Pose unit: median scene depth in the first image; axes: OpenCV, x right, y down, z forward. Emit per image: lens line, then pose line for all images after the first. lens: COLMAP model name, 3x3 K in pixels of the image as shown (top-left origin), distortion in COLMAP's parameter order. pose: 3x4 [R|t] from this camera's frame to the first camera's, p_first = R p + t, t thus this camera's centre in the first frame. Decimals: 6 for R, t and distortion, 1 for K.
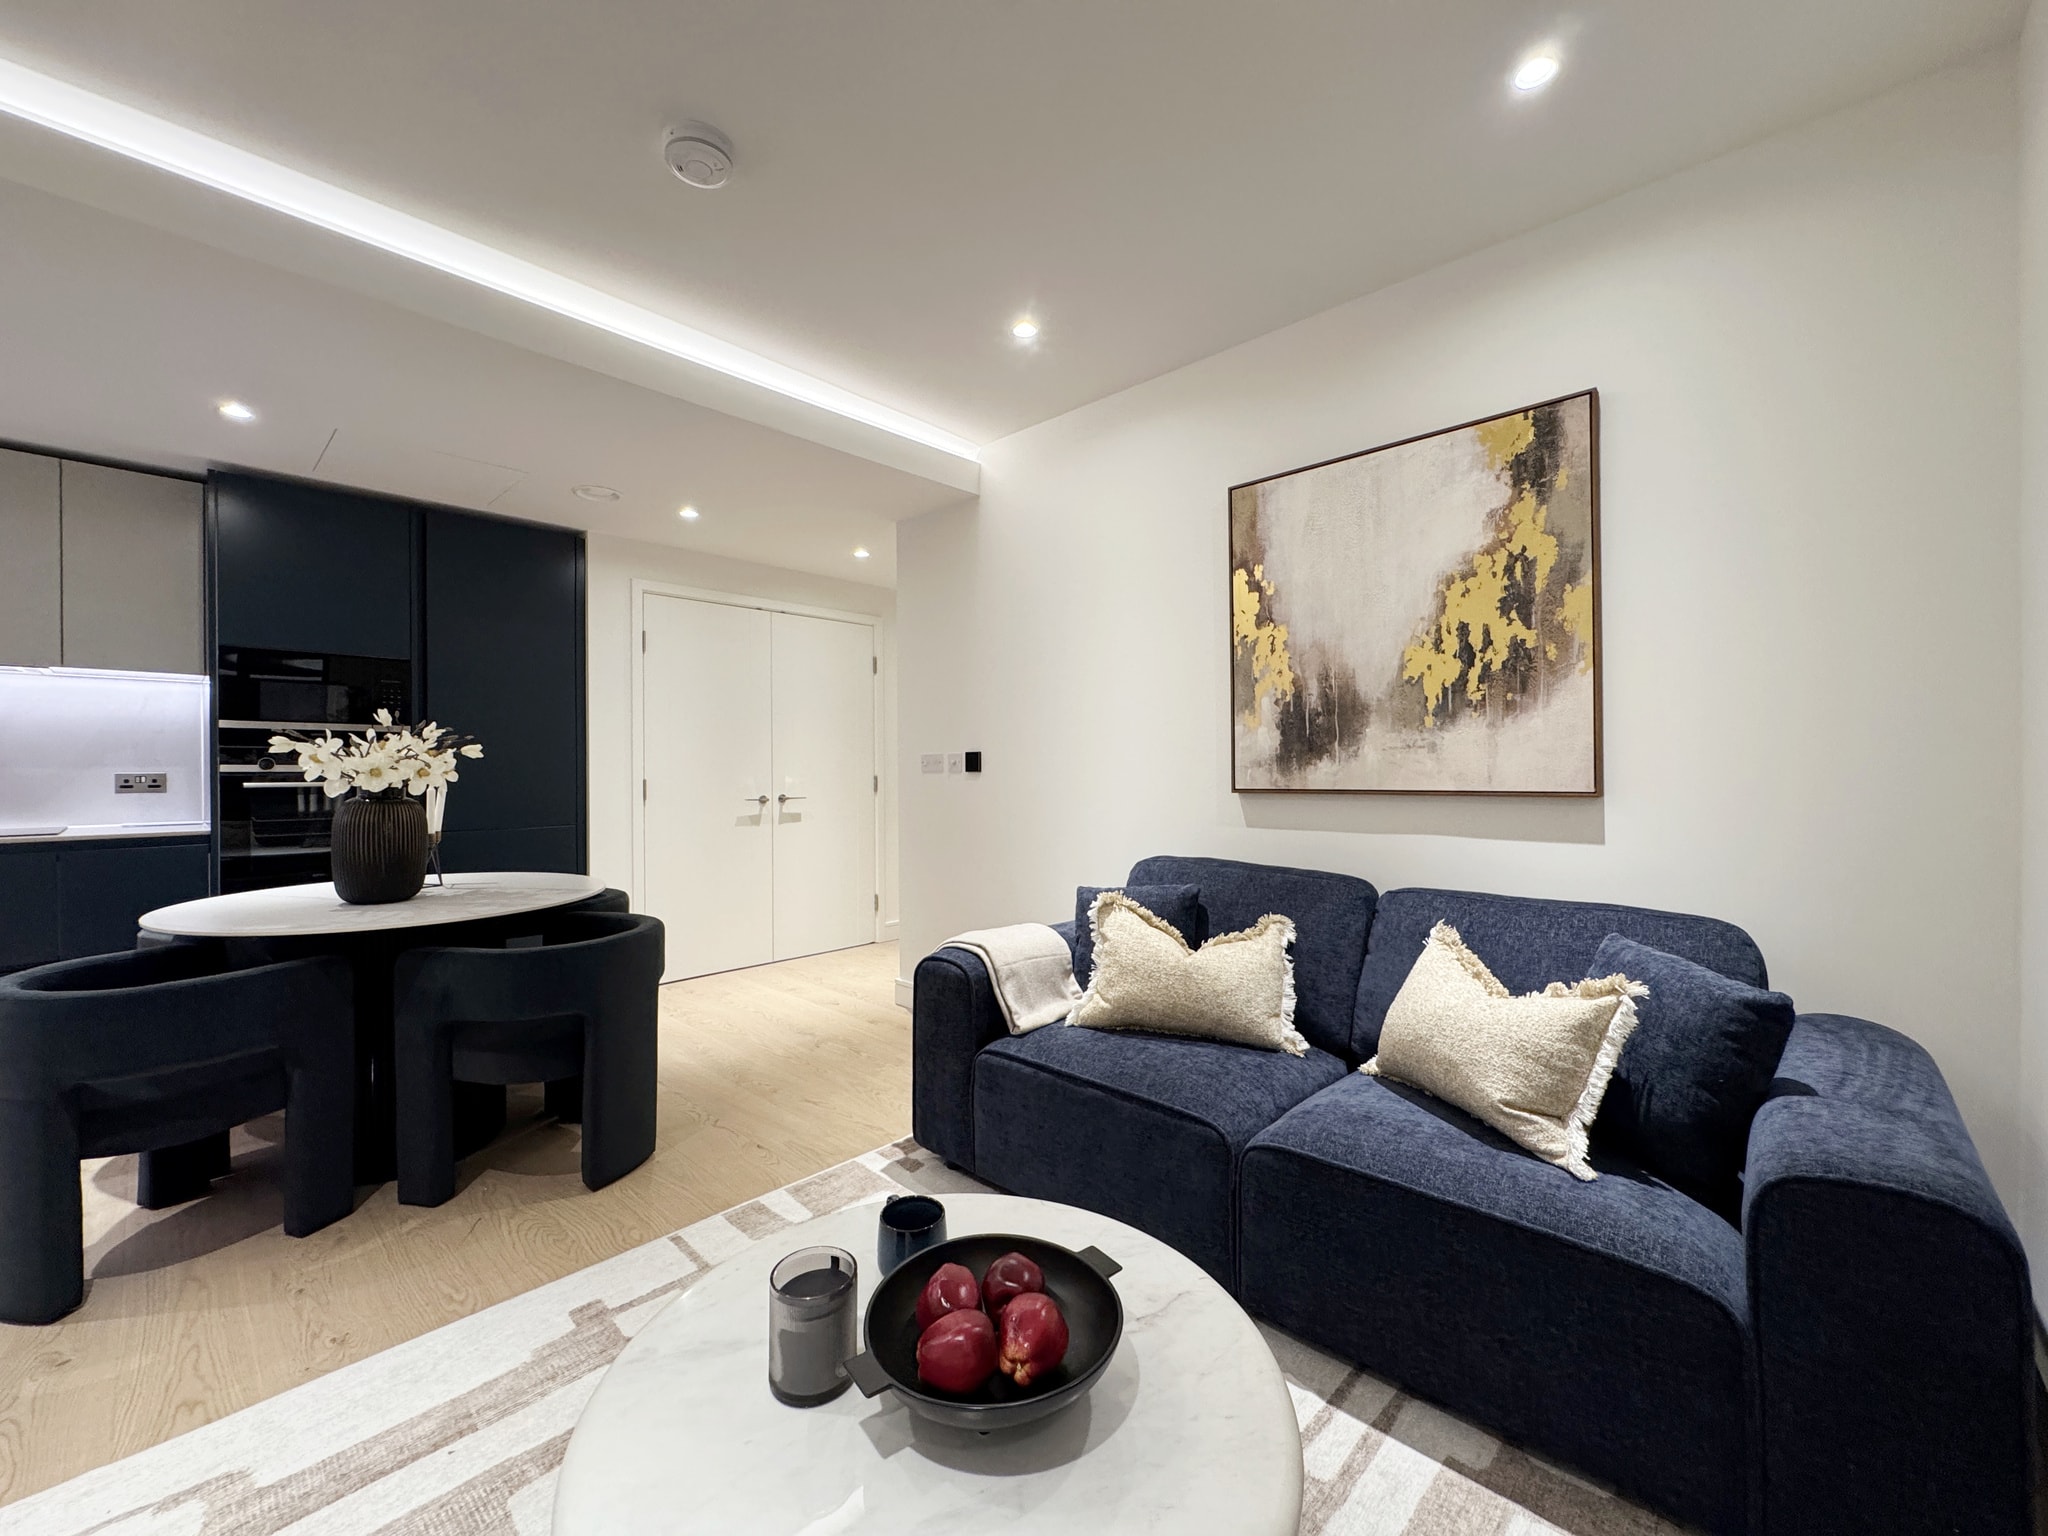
lens RADIAL K [[819.3, 0, 1022.4], [0, 819.3, 767.7], [0, 0, 1]] dist [-0.003732, 0.000609]
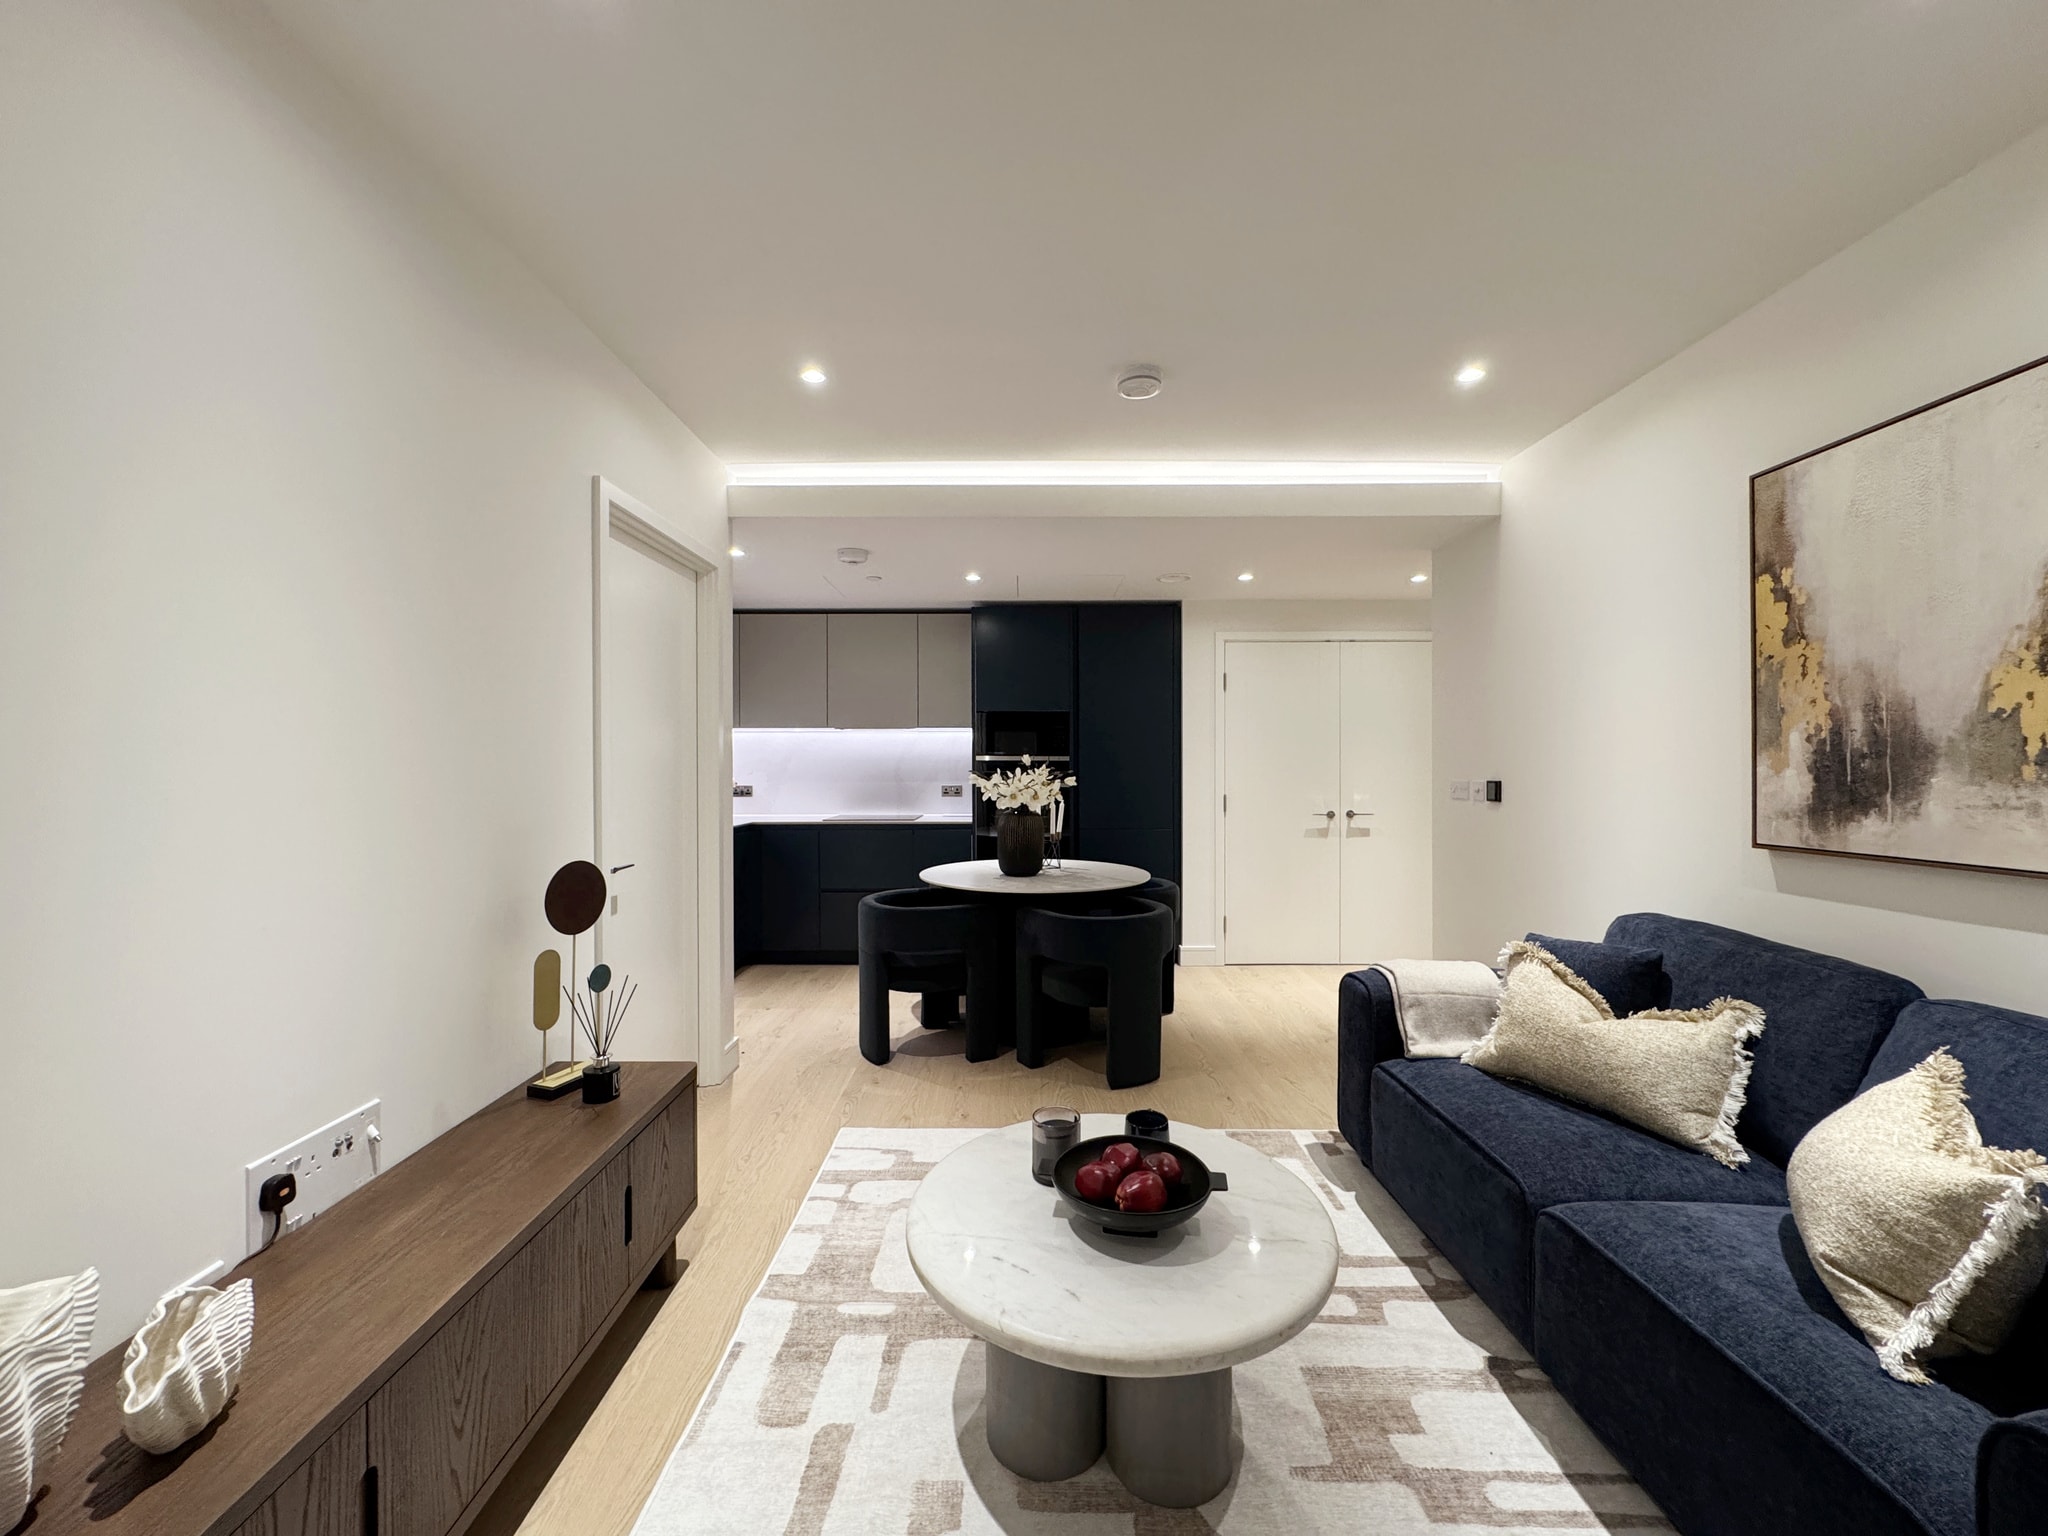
lens RADIAL K [[819.3, 0, 1022.4], [0, 819.3, 767.7], [0, 0, 1]] dist [-0.003732, 0.000609]
pose [[0.685715, 0.007201, -0.727834, 0.393860], [-0.003126, 0.999971, 0.006948, -0.059870], [0.727863, -0.002489, 0.685718, -0.106277]]
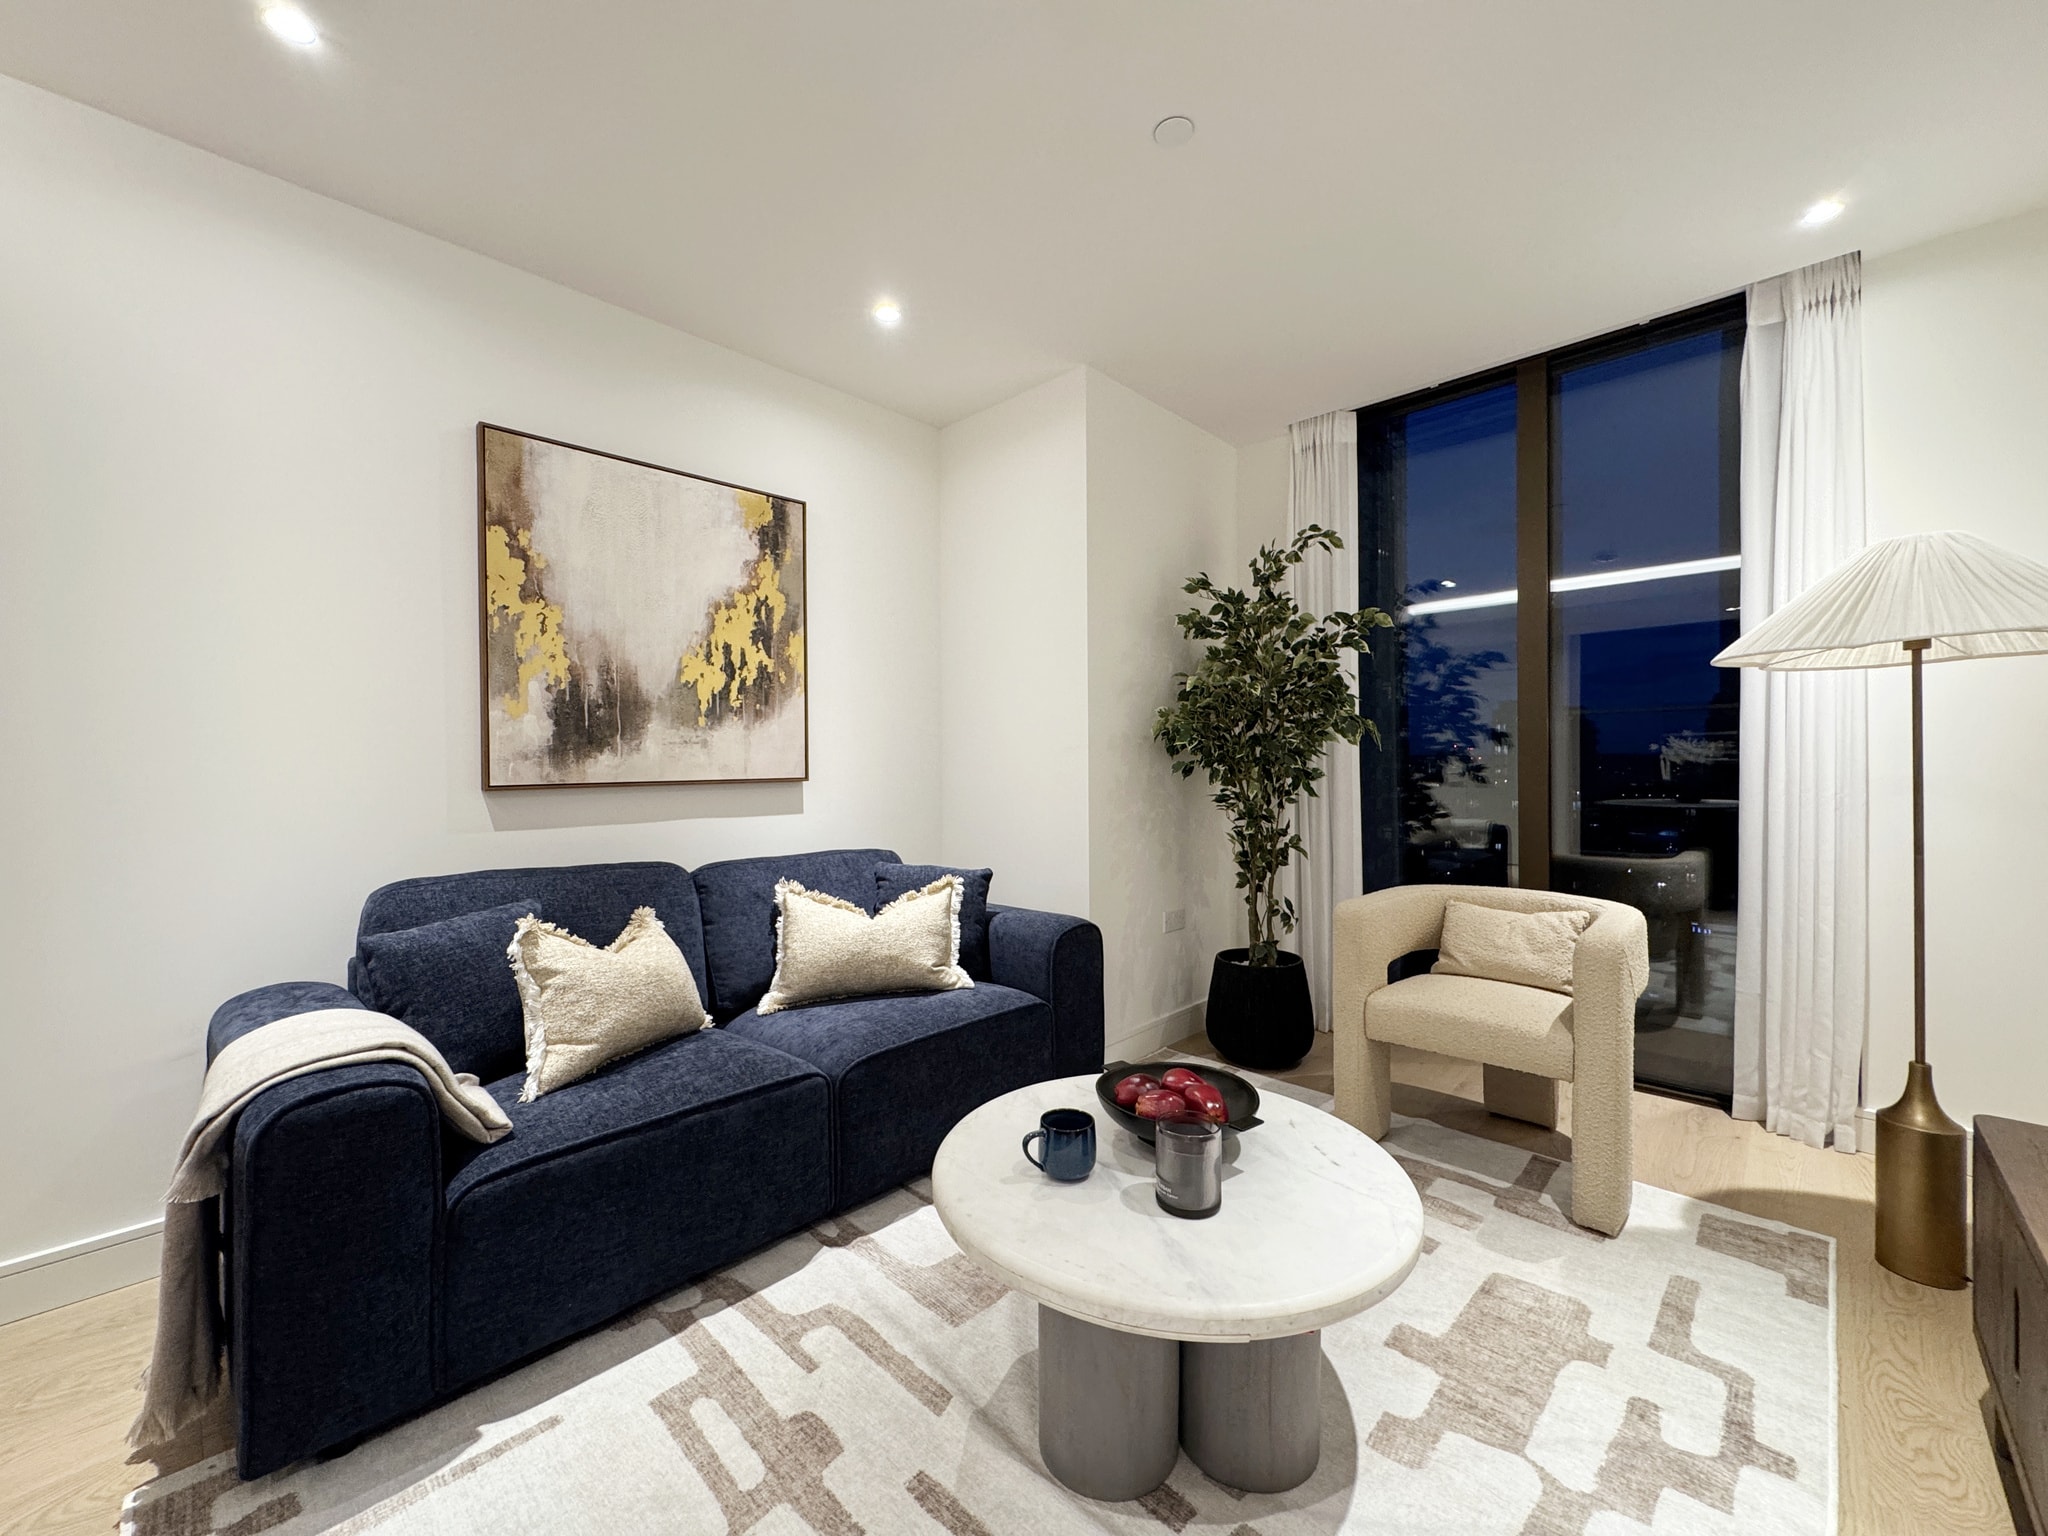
lens RADIAL K [[819.3, 0, 1022.4], [0, 819.3, 767.7], [0, 0, 1]] dist [-0.003732, 0.000609]
pose [[0.008317, 0.002295, 0.999963, -0.640273], [0.009865, 0.999949, -0.002377, 0.016327], [-0.999917, 0.009885, 0.008294, 0.505812]]
